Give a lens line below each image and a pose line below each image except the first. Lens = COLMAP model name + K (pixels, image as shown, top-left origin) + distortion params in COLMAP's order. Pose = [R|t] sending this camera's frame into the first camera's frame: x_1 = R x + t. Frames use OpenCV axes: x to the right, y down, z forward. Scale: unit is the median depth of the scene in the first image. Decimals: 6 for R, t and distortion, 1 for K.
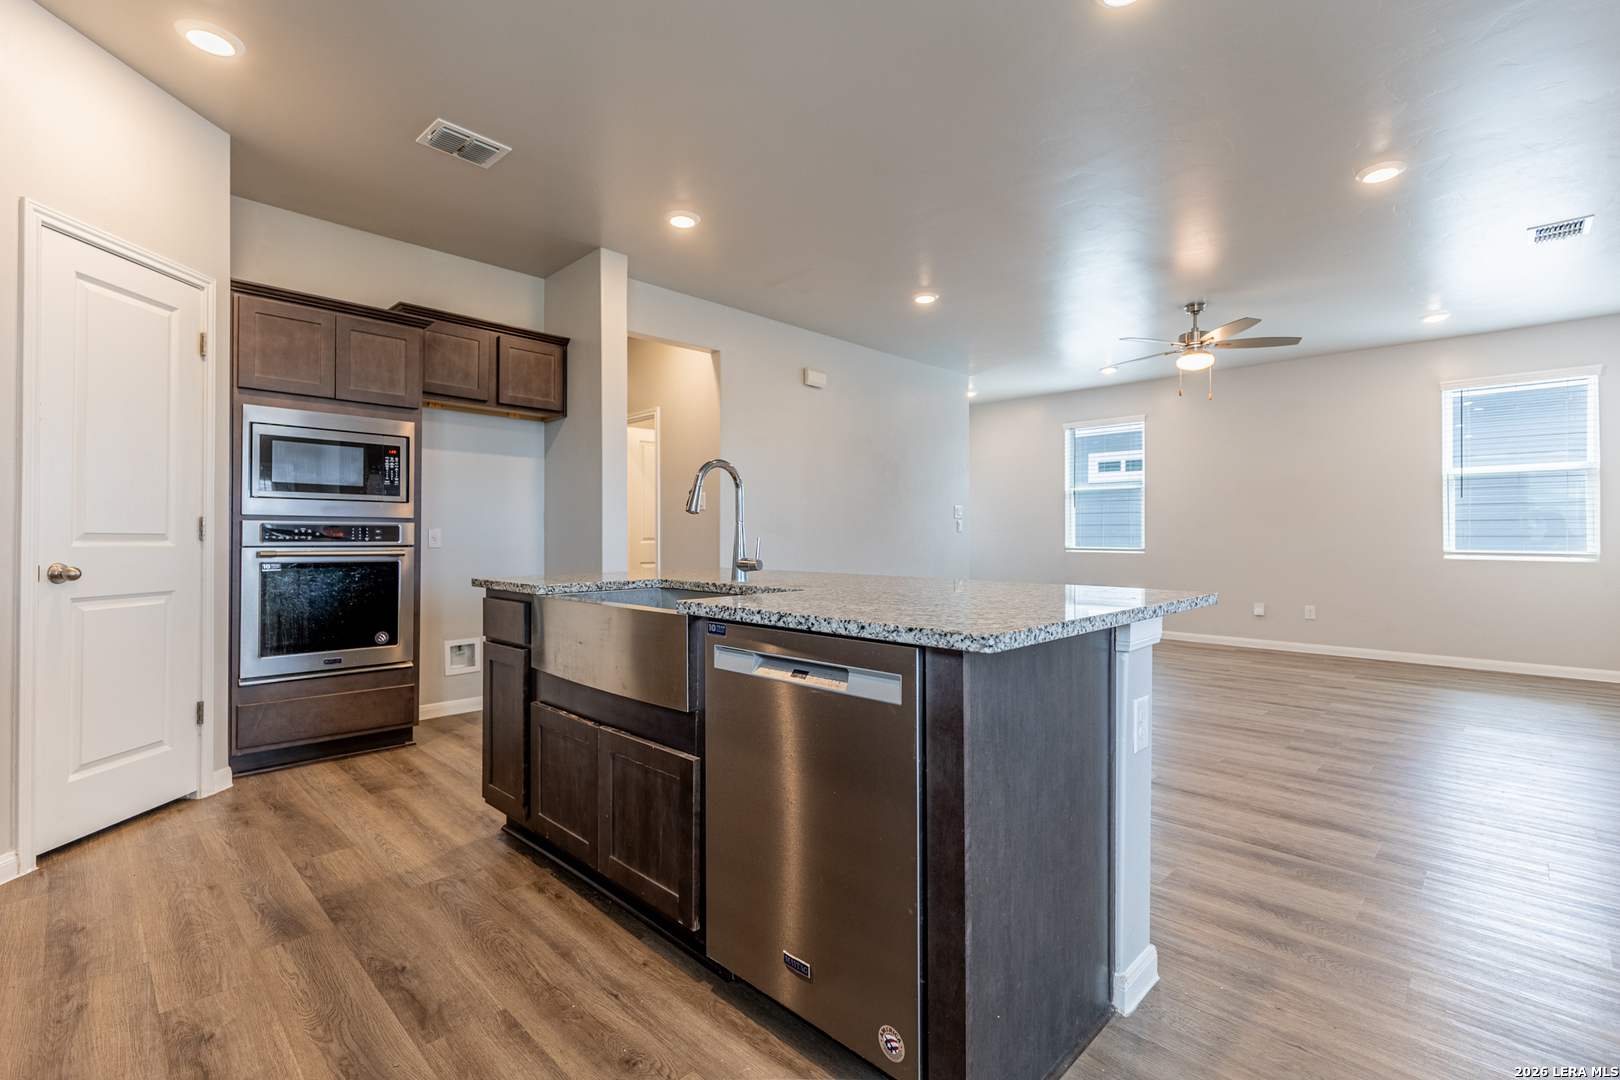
lens RADIAL K [[728.2, 0, 812.8], [0, 728.2, 533.9], [0, 0, 1]] dist [0.006571, -0.001109]
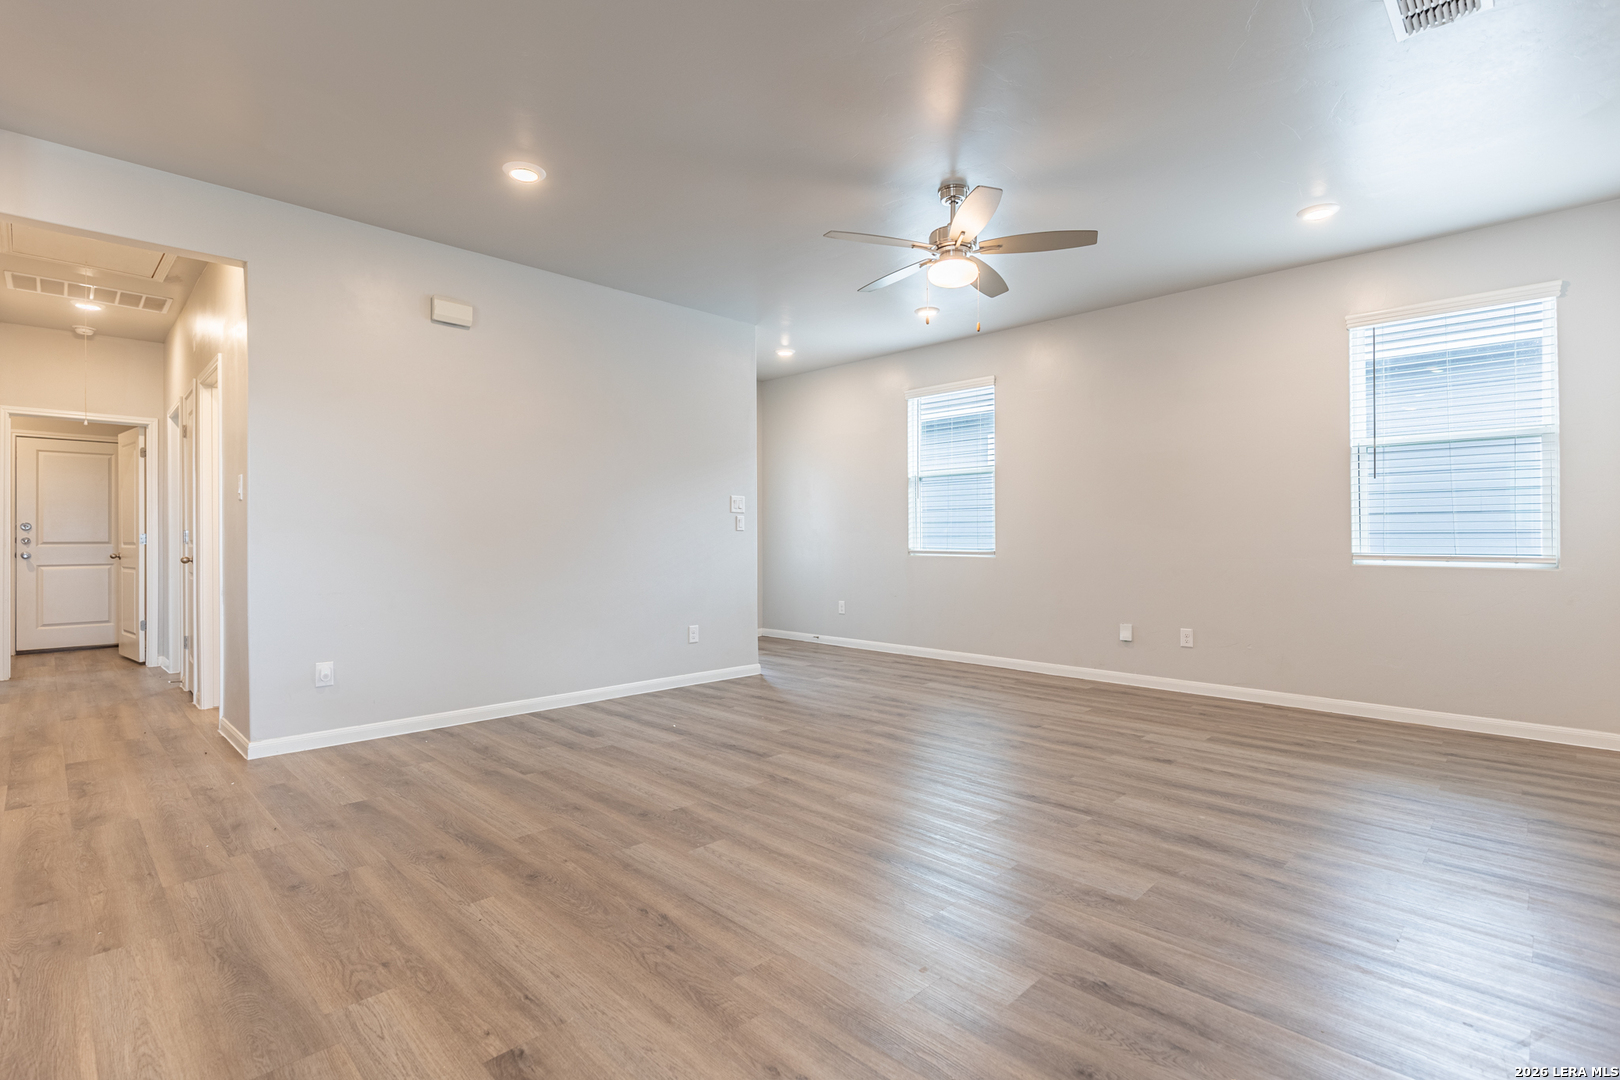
lens RADIAL K [[758.2, 0, 816.4], [0, 758.2, 539.9], [0, 0, 1]] dist [-0.000743, 0.001768]
pose [[0.999984, -0.005719, -0.000064, 0.631173], [0.005719, 0.999953, 0.007781, 0.002684], [0.000019, -0.007781, 0.999970, 0.483500]]
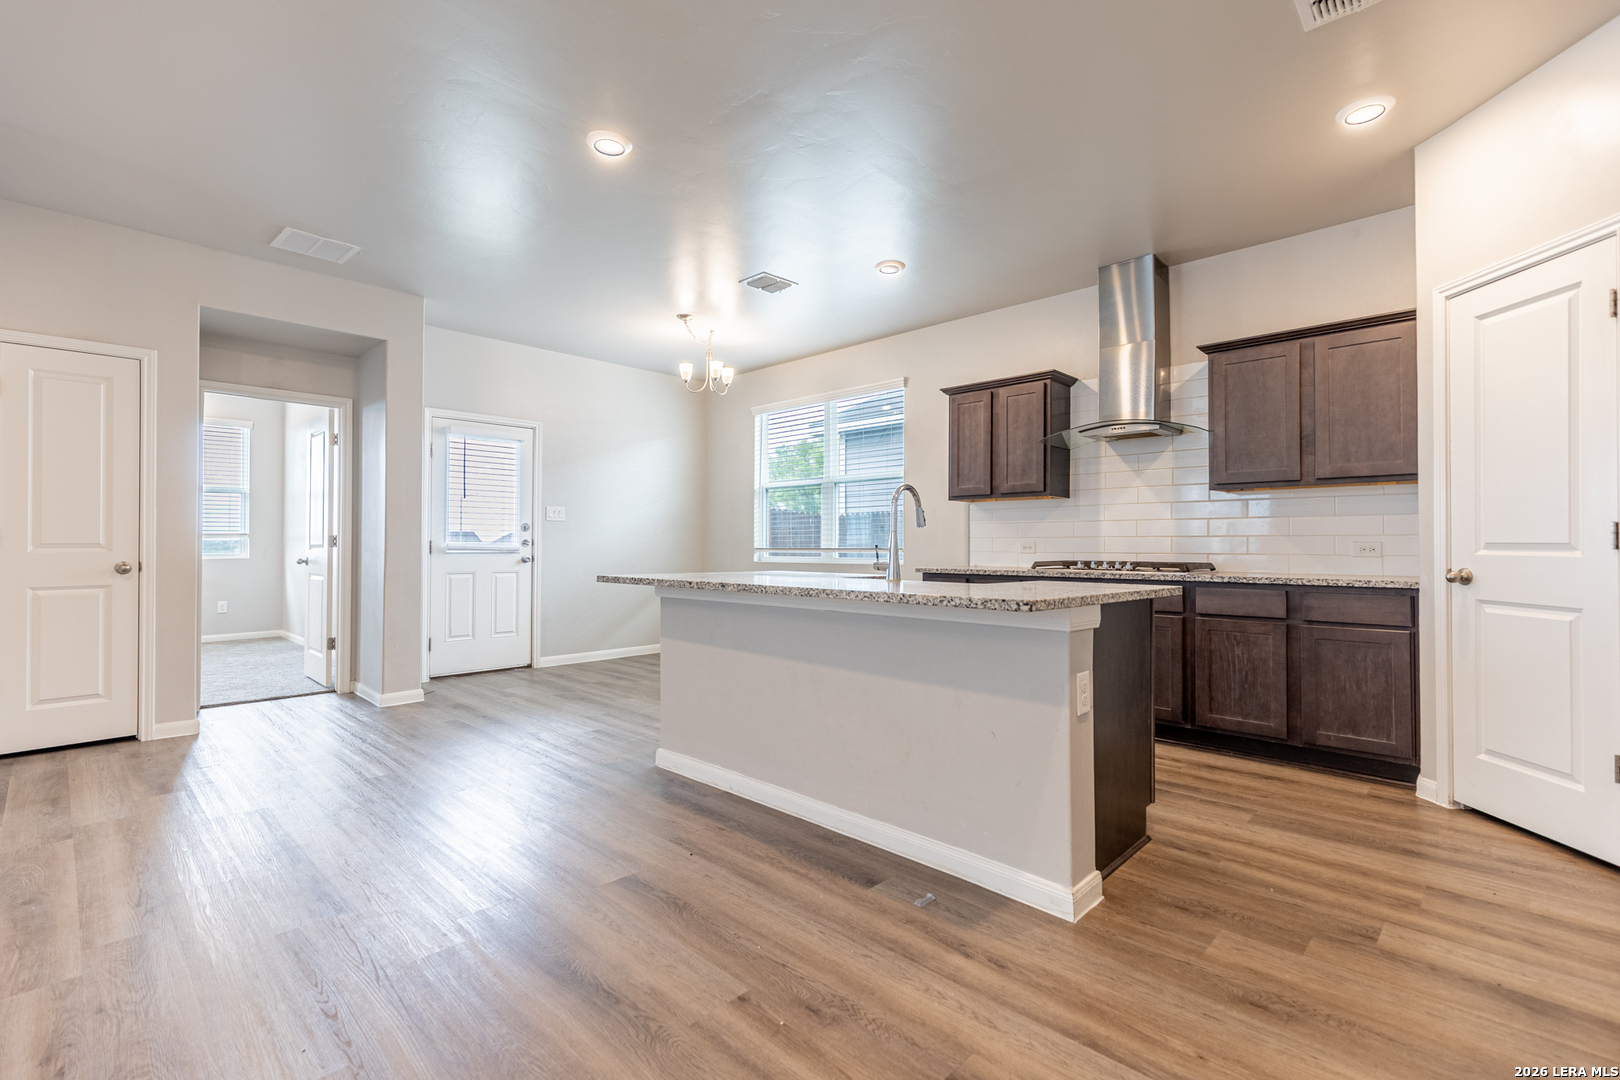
lens RADIAL K [[728.2, 0, 813.0], [0, 728.2, 535.4], [0, 0, 1]] dist [0.006571, -0.001109]
pose [[-0.999973, -0.004165, -0.006022, 0.032972], [-0.004061, 0.999845, -0.017107, 0.008254], [0.006092, -0.017082, -0.999836, 1.582327]]
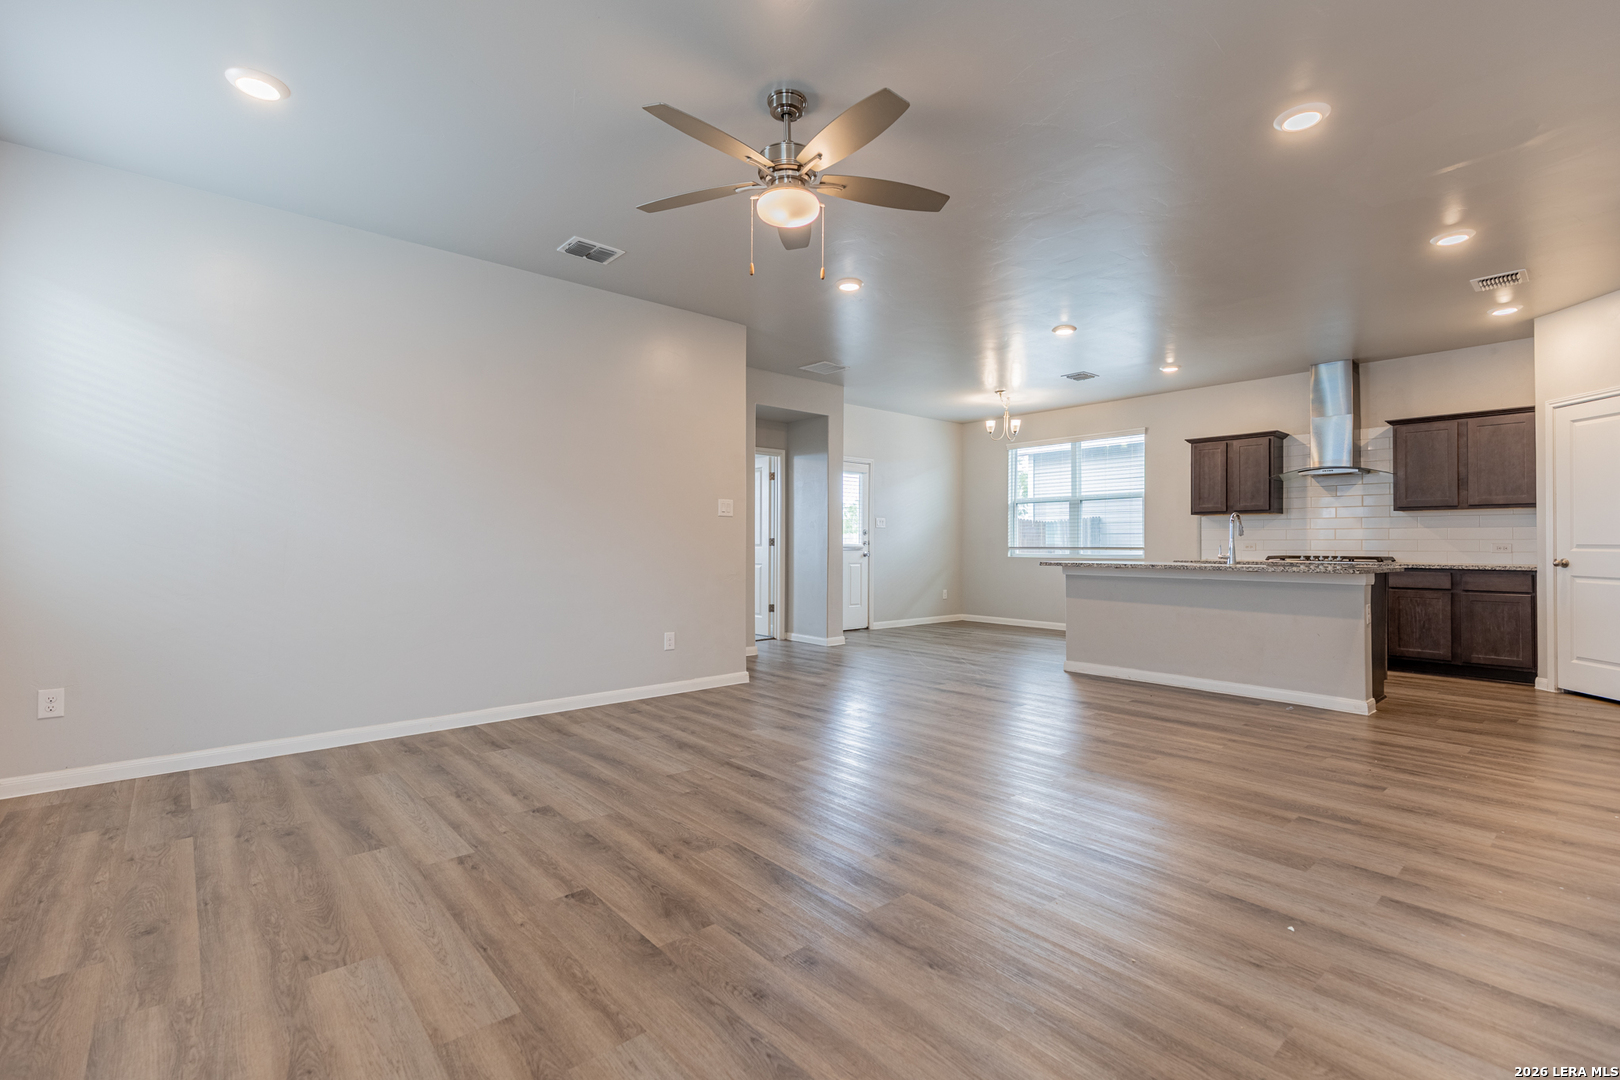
lens RADIAL K [[728.2, 0, 809.8], [0, 728.2, 535.1], [0, 0, 1]] dist [0.006571, -0.001109]
pose [[-0.996563, -0.004255, 0.082731, 0.738064], [-0.005576, 0.999861, -0.015737, 0.012753], [-0.082652, -0.016145, -0.996448, 2.418862]]
